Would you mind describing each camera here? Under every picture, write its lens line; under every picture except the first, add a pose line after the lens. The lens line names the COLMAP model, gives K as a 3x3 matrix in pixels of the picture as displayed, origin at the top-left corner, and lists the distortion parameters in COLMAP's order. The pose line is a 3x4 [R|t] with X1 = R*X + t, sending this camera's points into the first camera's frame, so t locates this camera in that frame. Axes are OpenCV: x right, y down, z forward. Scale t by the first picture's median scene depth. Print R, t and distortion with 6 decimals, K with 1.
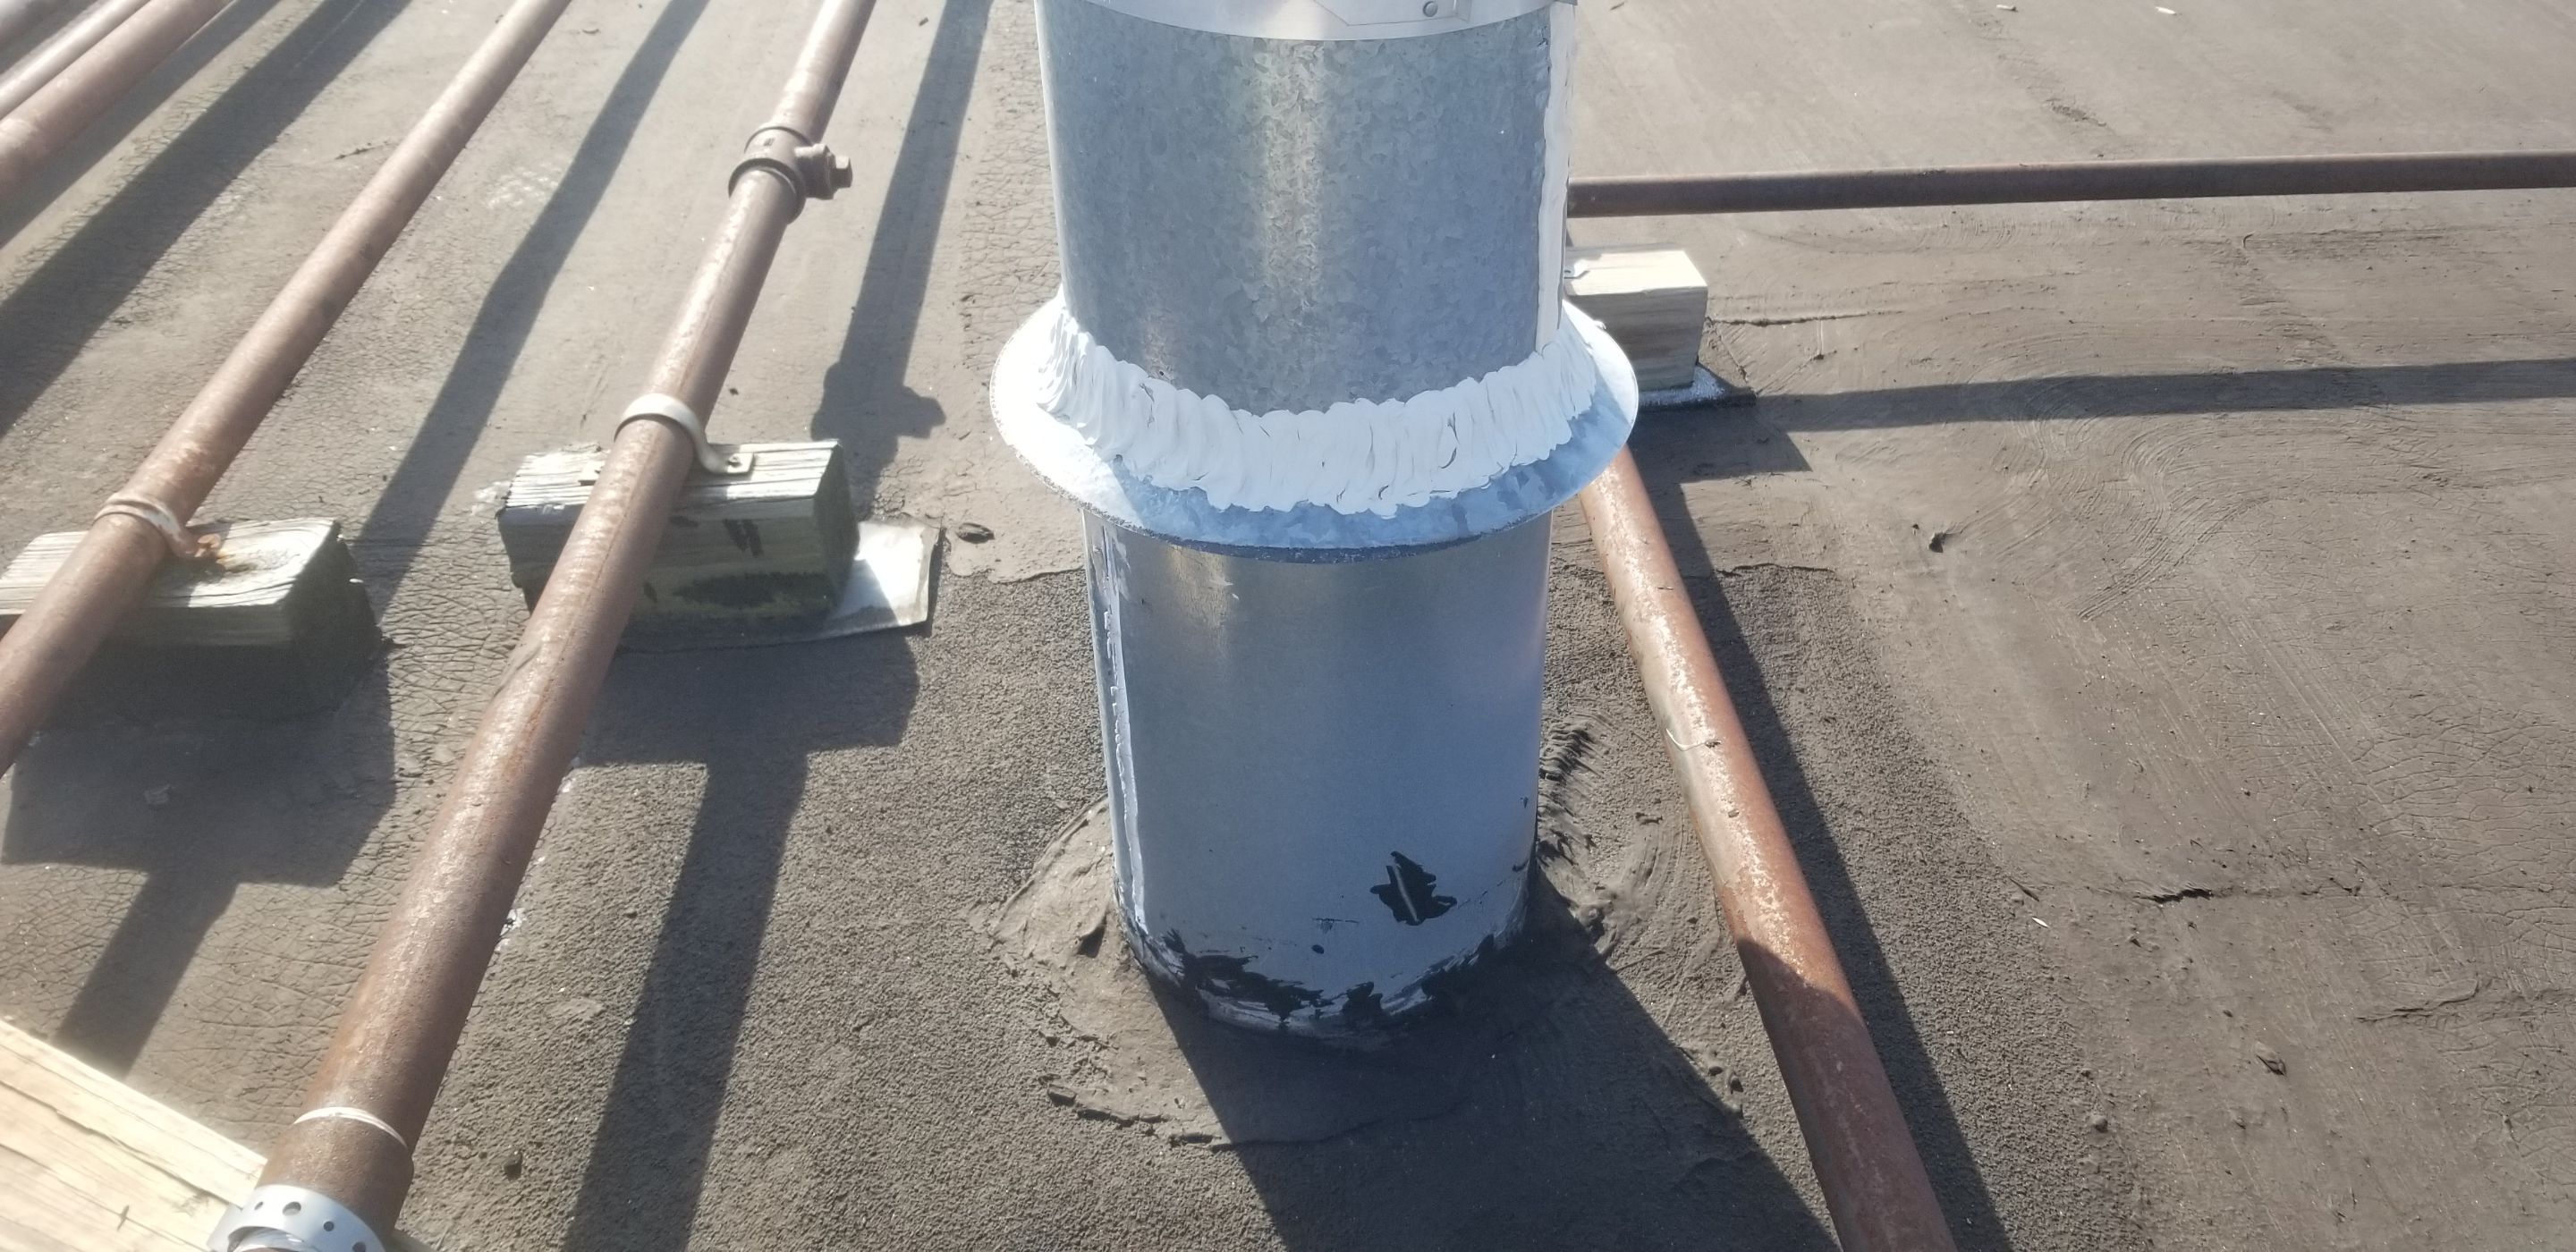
lens RADIAL K [[1952.2, 0, 1334.4], [0, 1952.2, 626.9], [0, 0, 1]] dist [0.061661, -0.114092]
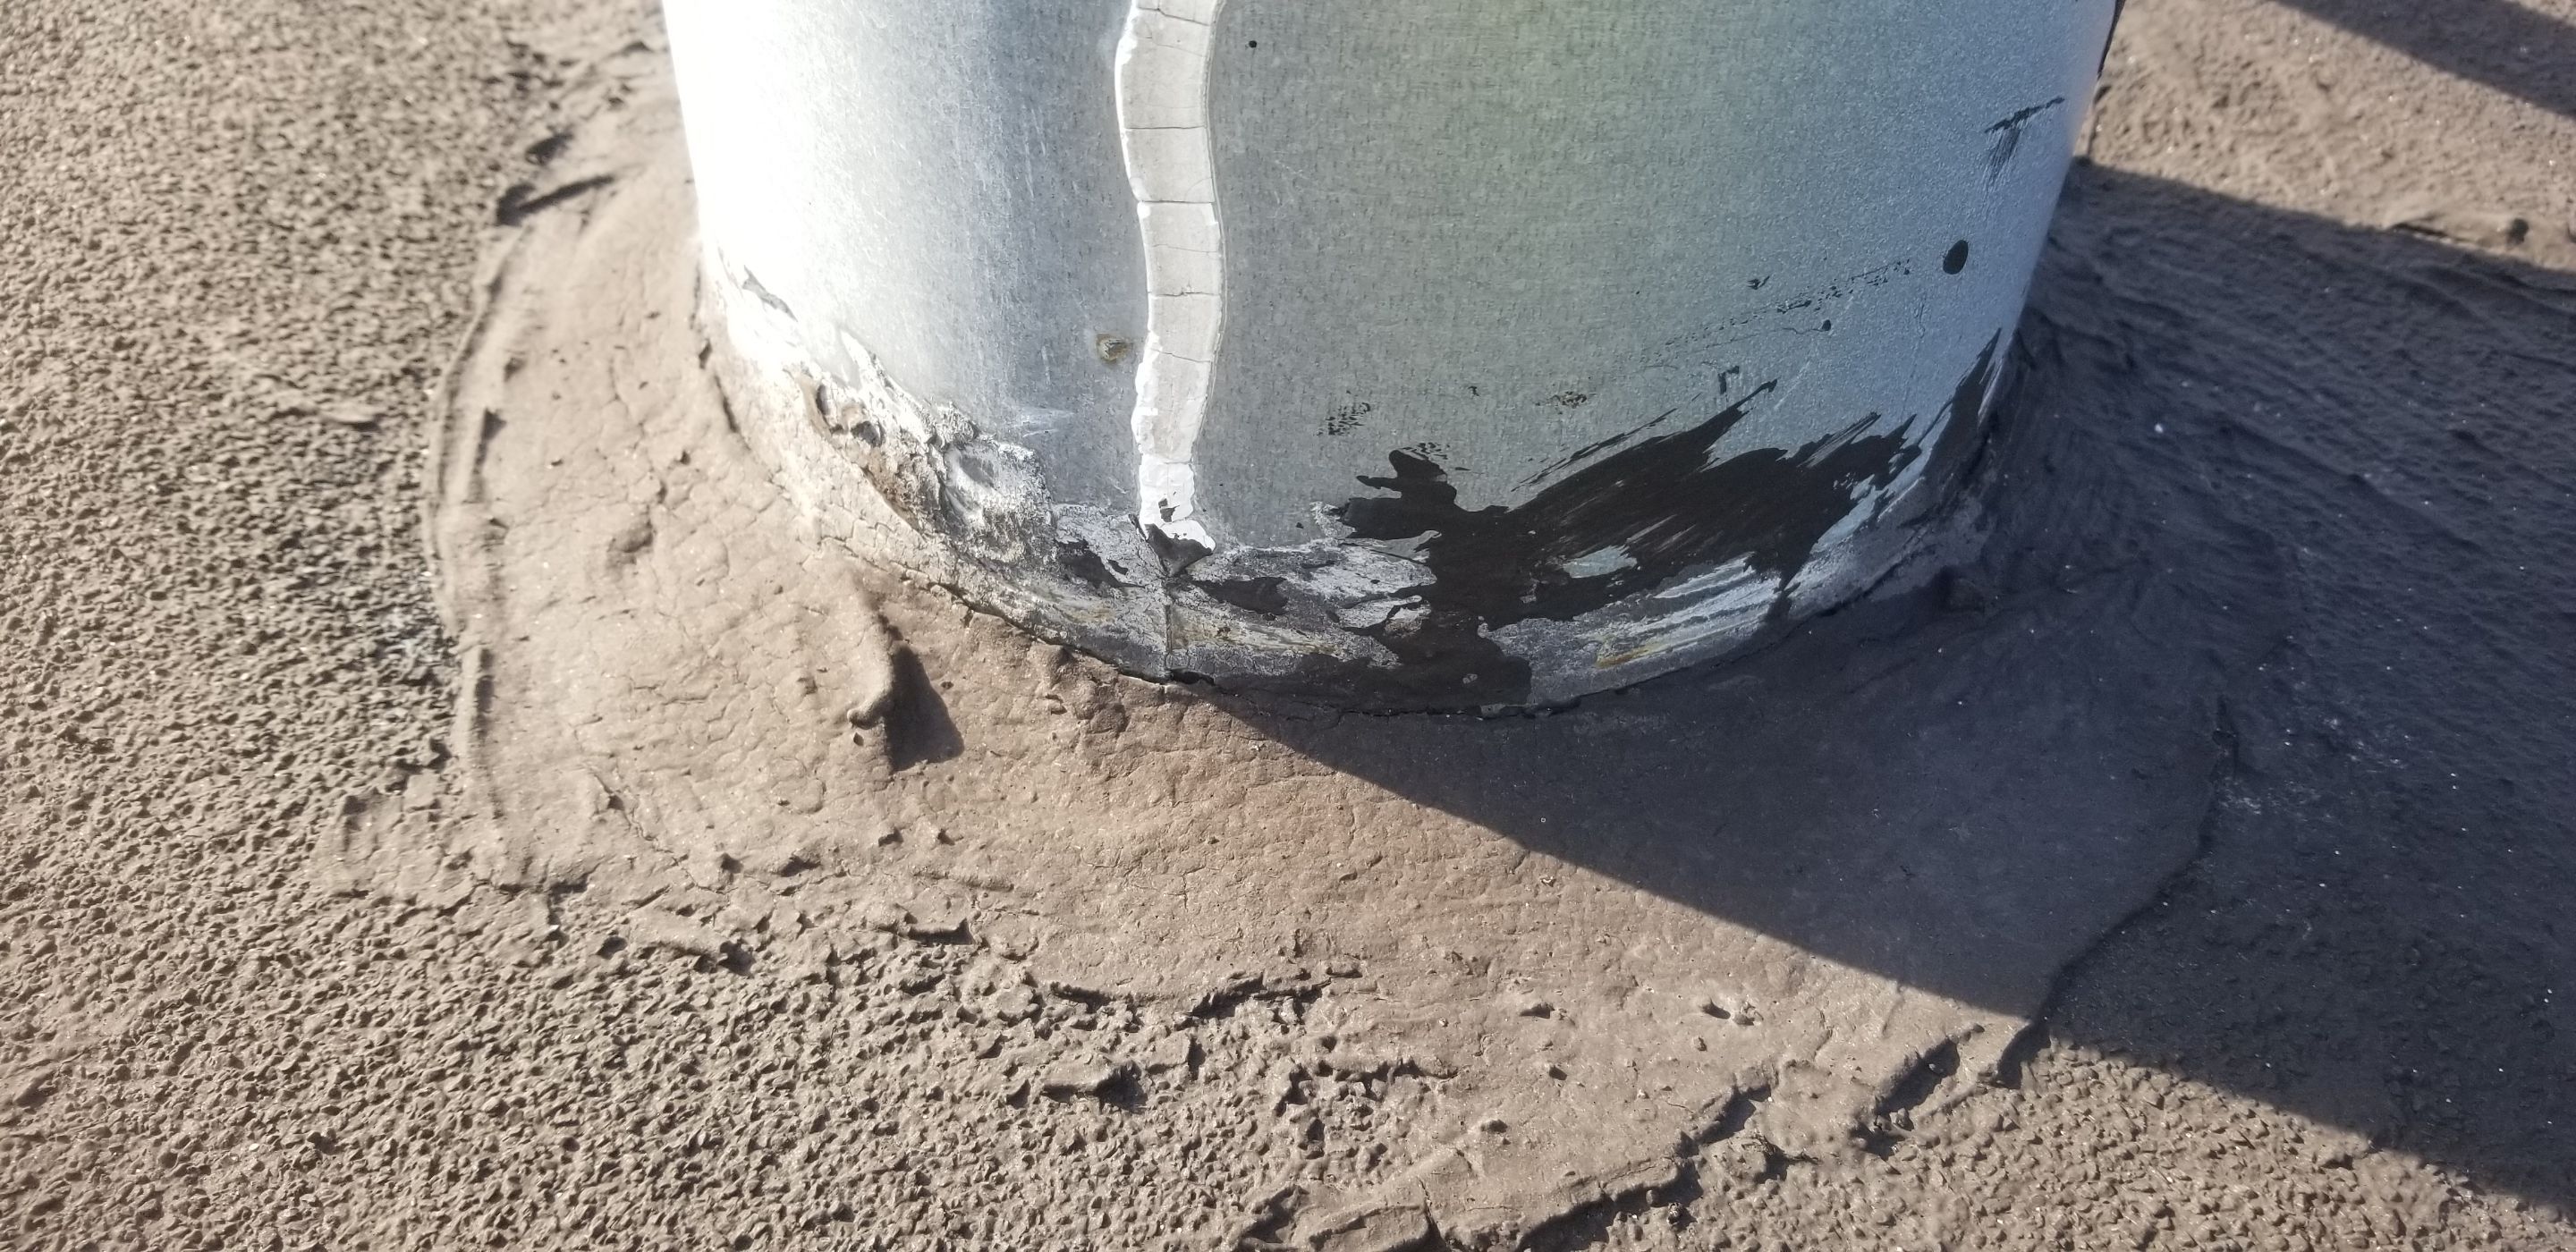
lens RADIAL K [[1952.2, 0, 1334.4], [0, 1952.2, 626.9], [0, 0, 1]] dist [0.061661, -0.114092]
pose [[0.740479, -0.437346, 0.510313, -0.223639], [0.338834, 0.898675, 0.278521, 0.101449], [-0.580416, -0.033328, 0.813638, 0.790262]]
